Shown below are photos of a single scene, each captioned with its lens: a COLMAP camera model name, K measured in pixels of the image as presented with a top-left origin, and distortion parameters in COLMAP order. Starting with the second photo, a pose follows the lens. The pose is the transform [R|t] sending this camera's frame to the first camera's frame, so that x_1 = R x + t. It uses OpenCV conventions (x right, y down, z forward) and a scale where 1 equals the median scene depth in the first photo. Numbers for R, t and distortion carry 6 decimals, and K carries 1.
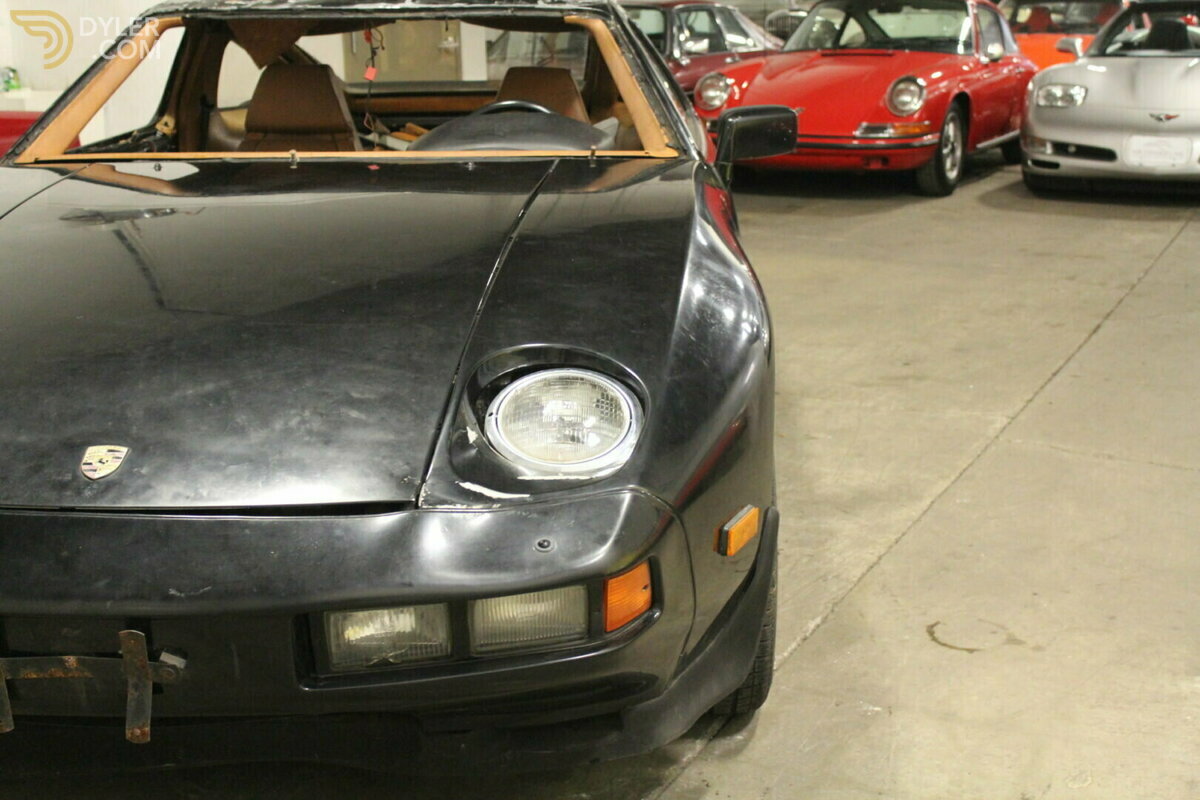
lens RADIAL K [[1608.5, 0, 602.8], [0, 1608.5, 394.9], [0, 0, 1]] dist [-0.035703, 0.000000]
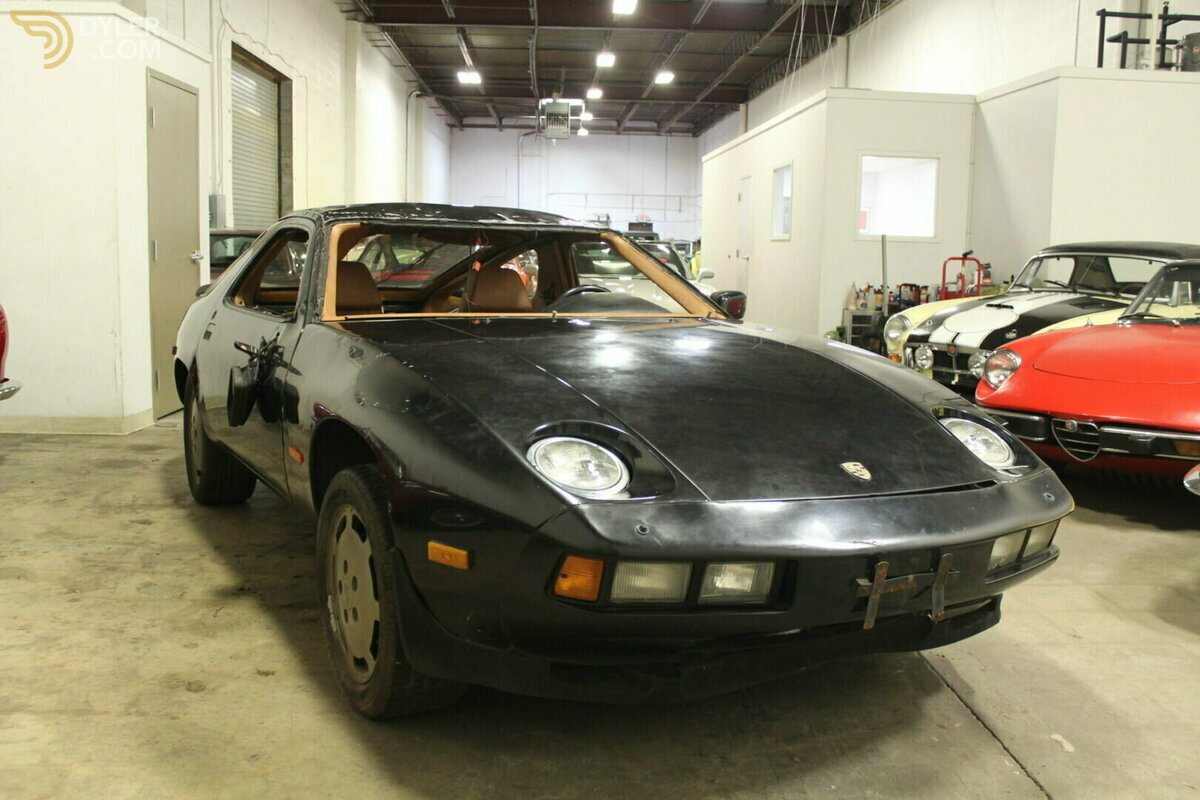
lens RADIAL K [[1187.1, 0, 601.3], [0, 1187.1, 396.5], [0, 0, 1]] dist [-0.075483, 0.000000]
pose [[0.859886, -0.030095, 0.509598, -0.507194], [0.088543, 0.991923, -0.090825, 0.023064], [-0.502749, 0.123220, 0.855605, 0.021153]]
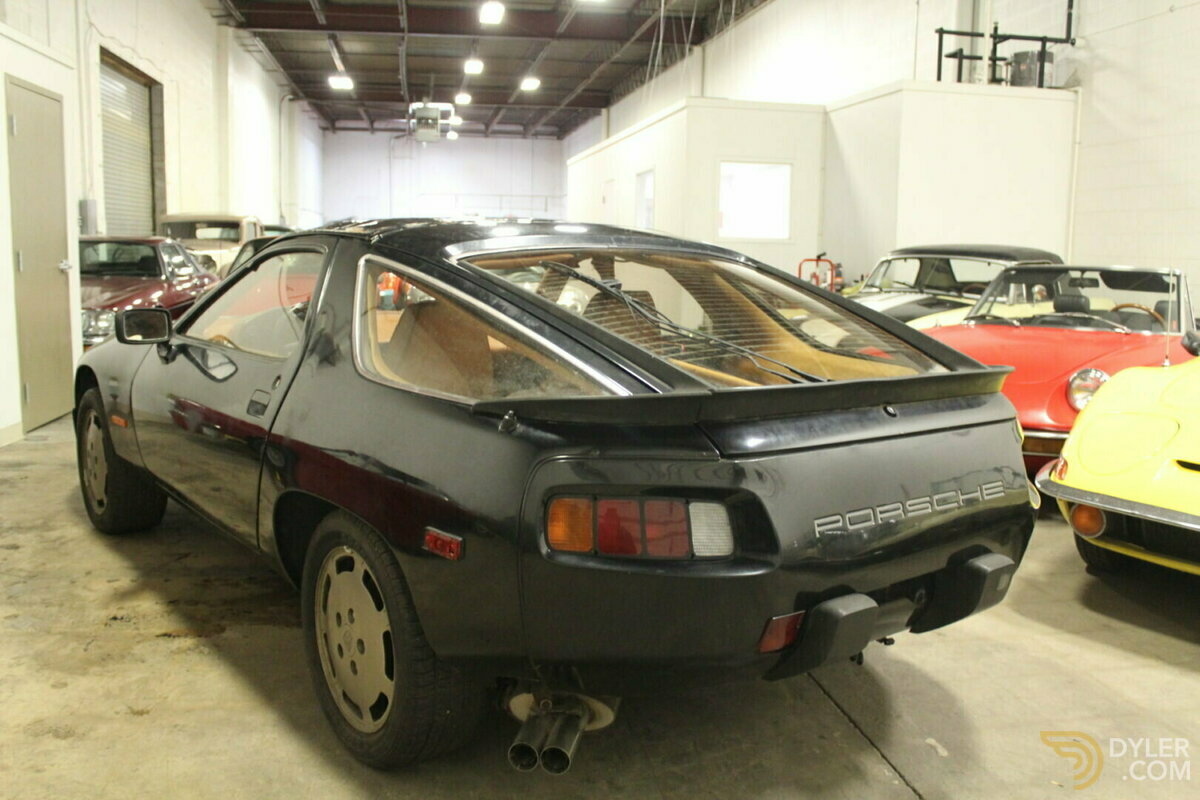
lens RADIAL K [[1121.8, 0, 602.2], [0, 1121.8, 395.9], [0, 0, 1]] dist [-0.063804, 0.000000]
pose [[0.796010, -0.051509, 0.603088, -0.490235], [0.116141, 0.990856, -0.068666, -0.000179], [-0.594037, 0.124702, 0.794714, 0.051479]]
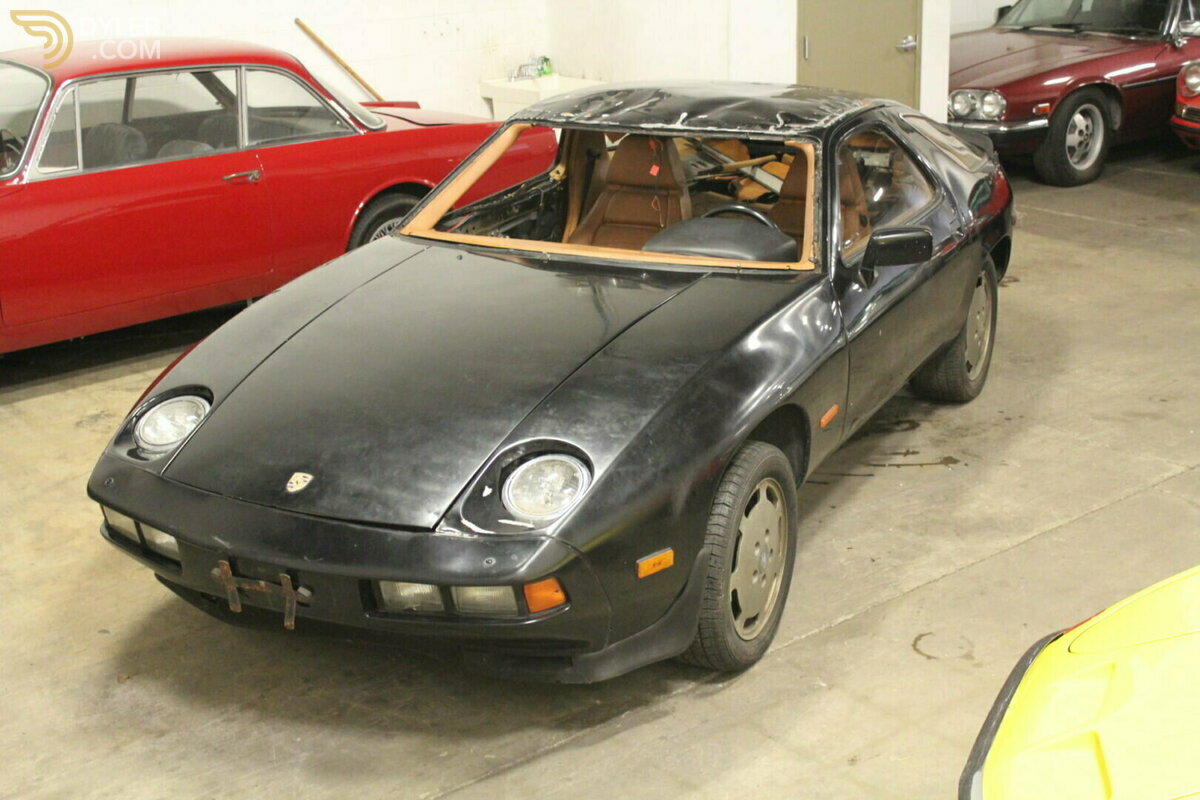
lens RADIAL K [[1698.2, 0, 592.8], [0, 1698.2, 395.2], [0, 0, 1]] dist [-0.036001, 0.000000]
pose [[0.906580, 0.118492, -0.405058, 0.352513], [-0.083597, 0.991178, 0.102847, -0.129203], [0.413671, -0.059378, 0.908488, -0.300523]]
